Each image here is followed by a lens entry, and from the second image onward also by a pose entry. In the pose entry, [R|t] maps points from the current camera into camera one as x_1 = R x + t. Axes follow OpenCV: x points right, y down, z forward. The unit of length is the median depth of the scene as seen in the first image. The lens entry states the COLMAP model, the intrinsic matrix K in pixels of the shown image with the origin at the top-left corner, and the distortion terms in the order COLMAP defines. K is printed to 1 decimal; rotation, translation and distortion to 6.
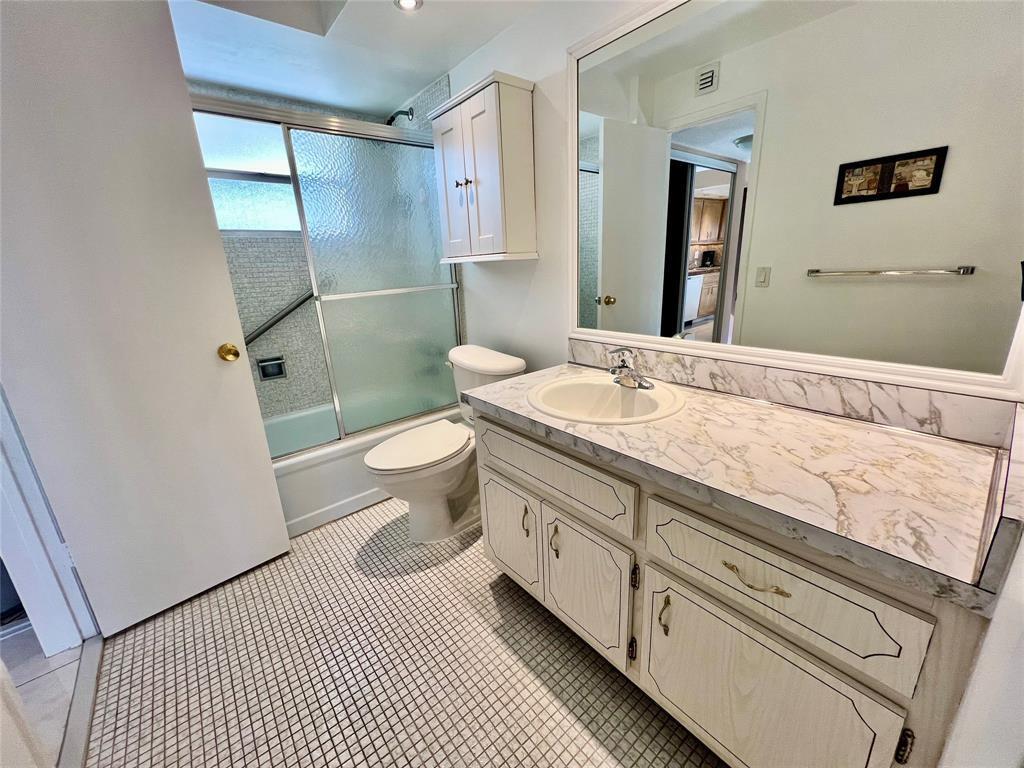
lens RADIAL K [[410.3, 0, 516.1], [0, 410.3, 385.8], [0, 0, 1]] dist [-0.000605, -0.000041]
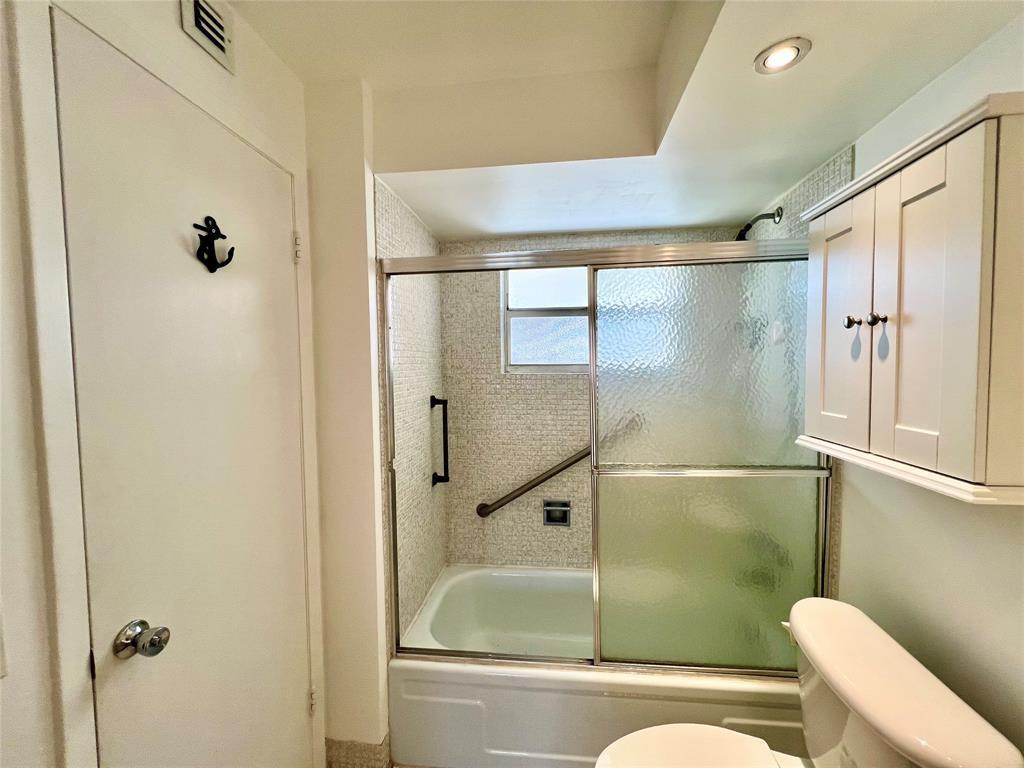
lens RADIAL K [[410.3, 0, 513.9], [0, 410.3, 380.9], [0, 0, 1]] dist [-0.000605, -0.000041]
pose [[0.690146, 0.067304, -0.720533, -0.046595], [-0.223020, 0.966986, -0.123290, -0.212807], [0.688448, 0.245782, 0.682372, 0.295466]]
